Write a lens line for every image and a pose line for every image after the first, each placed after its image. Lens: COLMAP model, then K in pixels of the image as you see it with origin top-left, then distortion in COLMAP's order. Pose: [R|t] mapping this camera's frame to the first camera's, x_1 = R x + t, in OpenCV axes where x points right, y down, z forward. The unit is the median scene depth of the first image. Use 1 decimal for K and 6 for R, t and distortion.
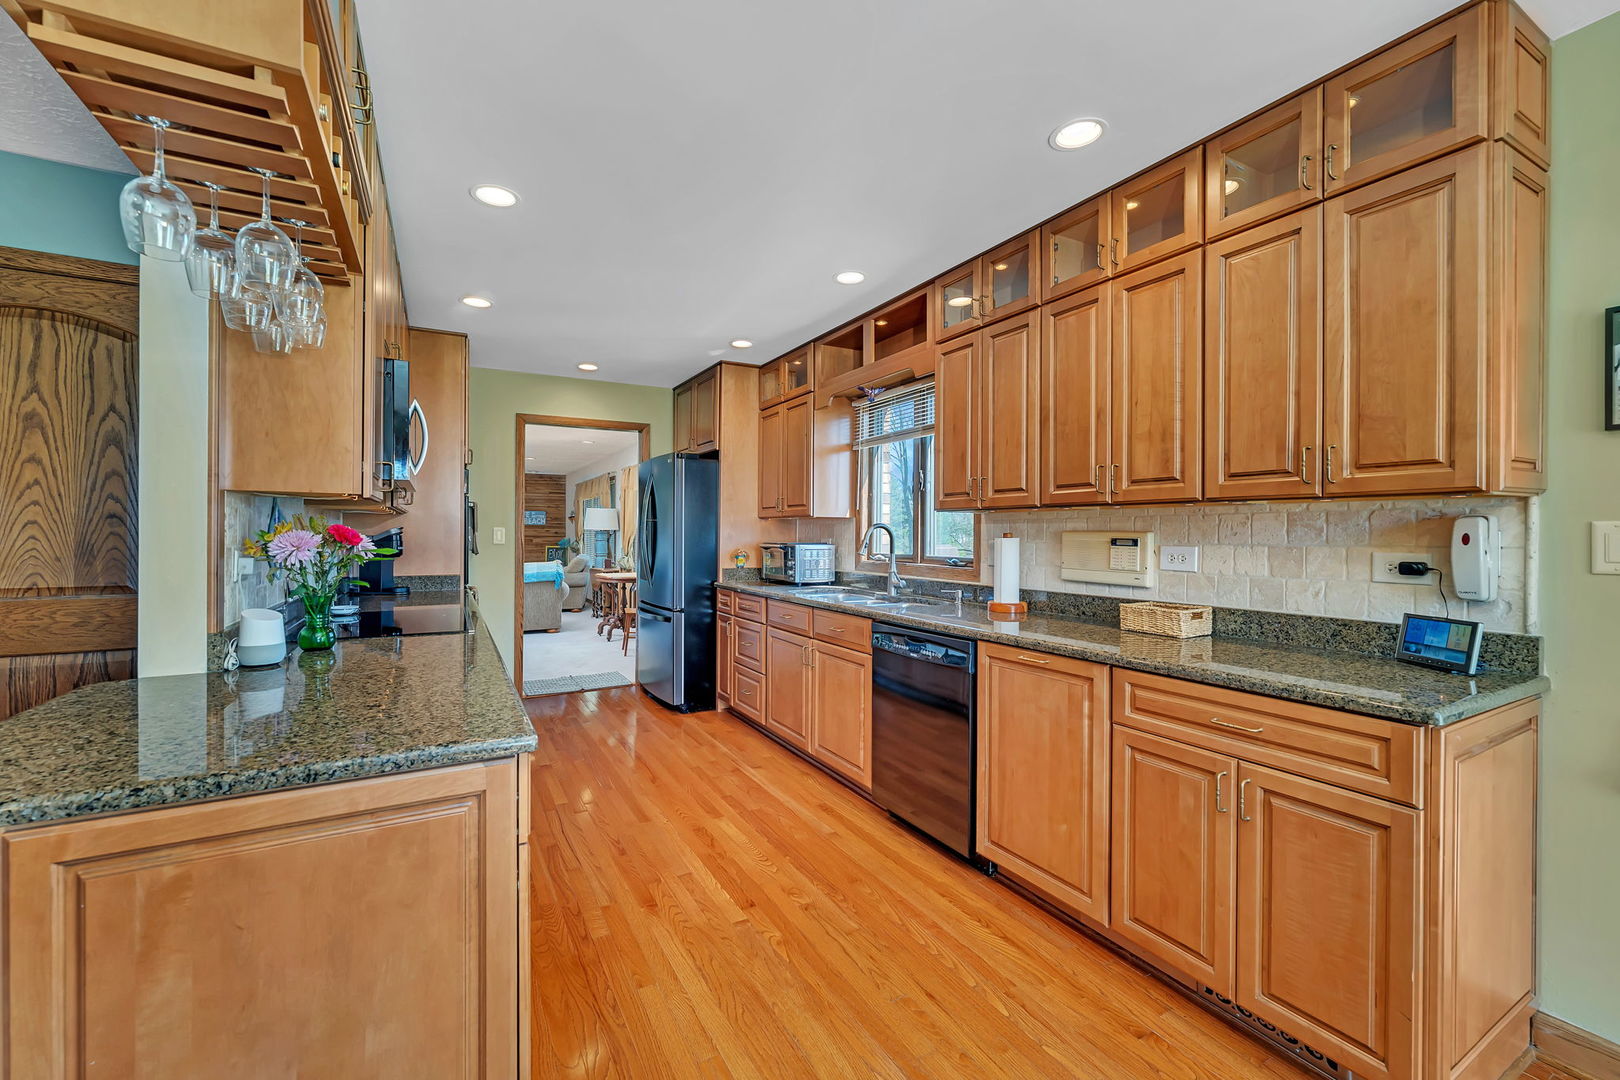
lens RADIAL K [[662.4, 0, 809.6], [0, 662.4, 537.4], [0, 0, 1]] dist [-0.001568, -0.000026]
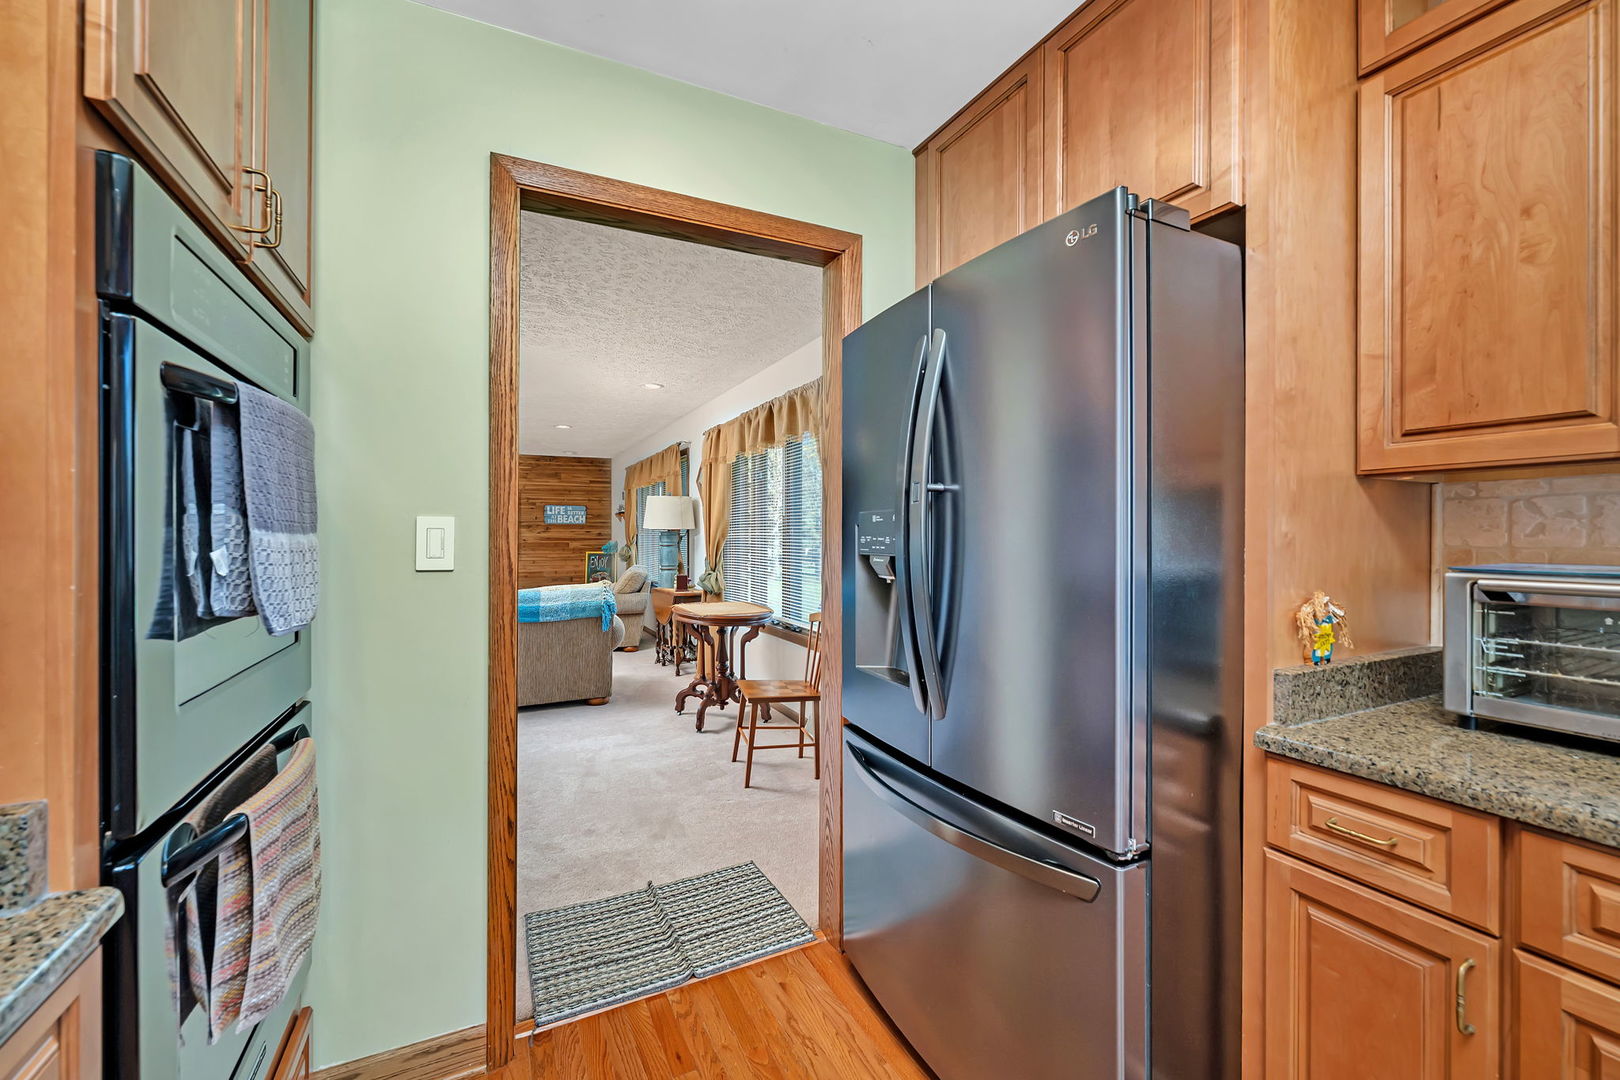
lens RADIAL K [[662.4, 0, 809.6], [0, 662.4, 537.4], [0, 0, 1]] dist [-0.001568, -0.000026]
pose [[0.998562, -0.005126, -0.053357, -0.159692], [0.005093, 0.999987, -0.000755, -0.002491], [0.053360, 0.000482, 0.998575, 0.401335]]
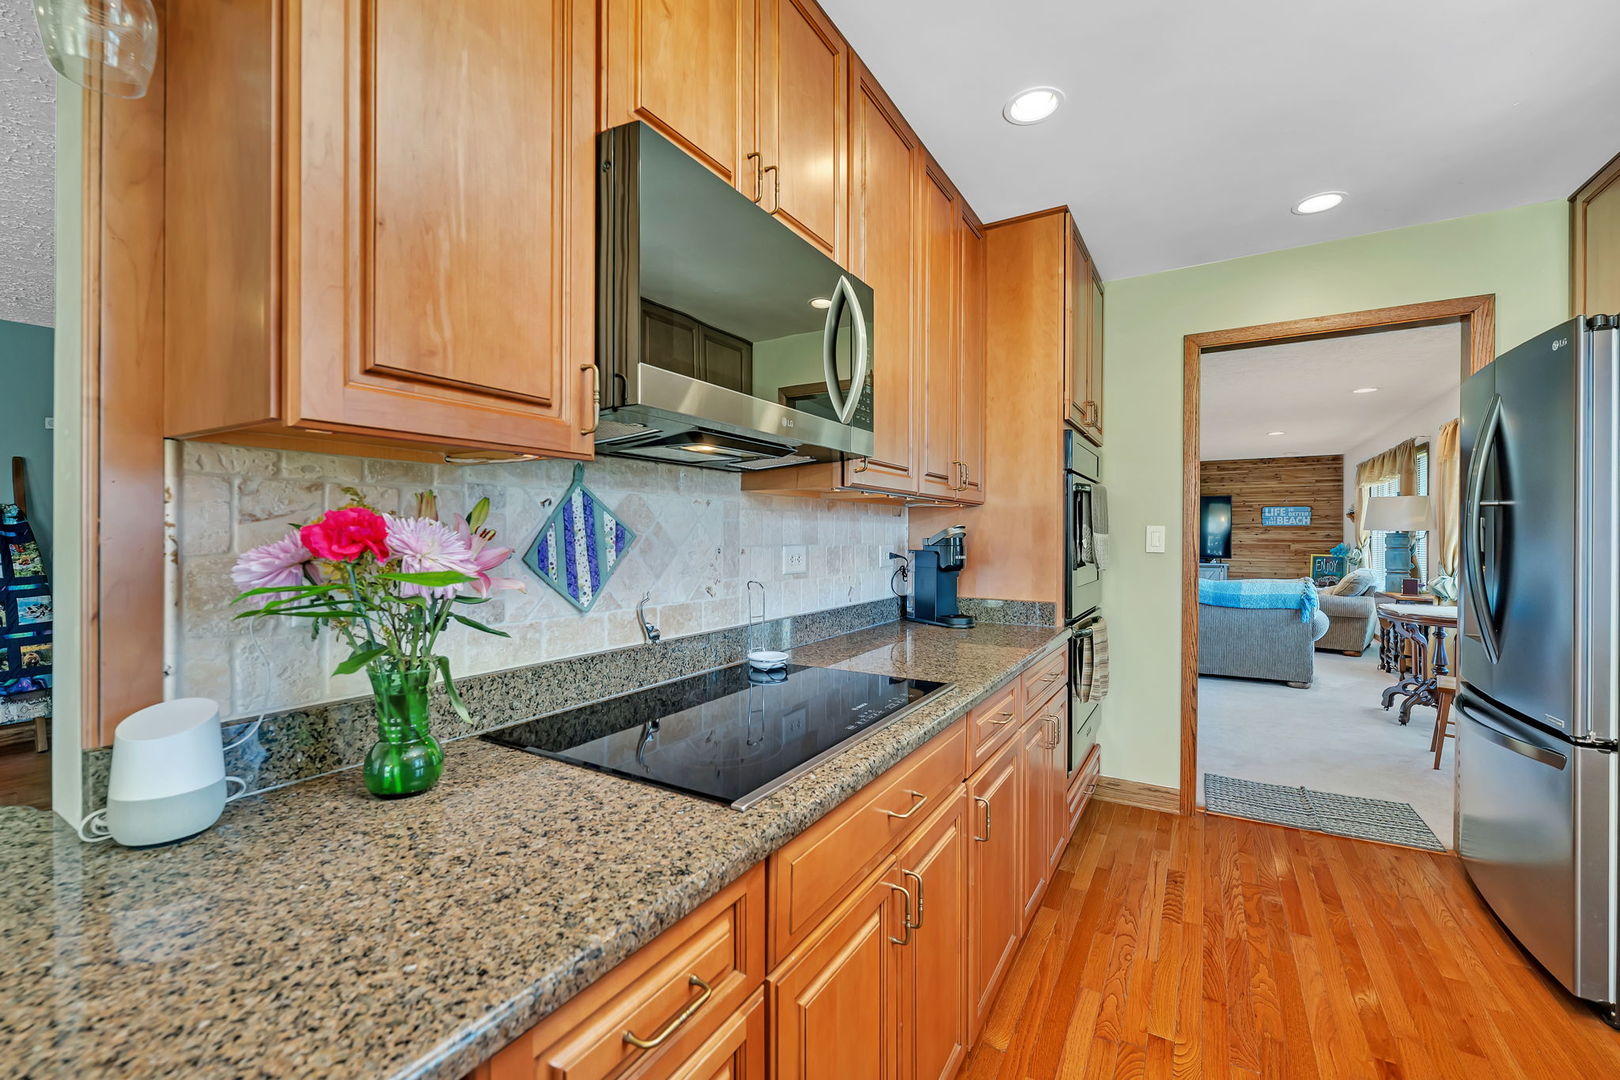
lens RADIAL K [[675.1, 0, 805.8], [0, 675.1, 533.3], [0, 0, 1]] dist [-0.001595, -0.000221]
pose [[0.499019, -0.005366, -0.866574, -0.048508], [-0.005374, 0.999942, -0.009287, -0.000352], [0.866574, 0.009291, 0.498961, 0.228916]]
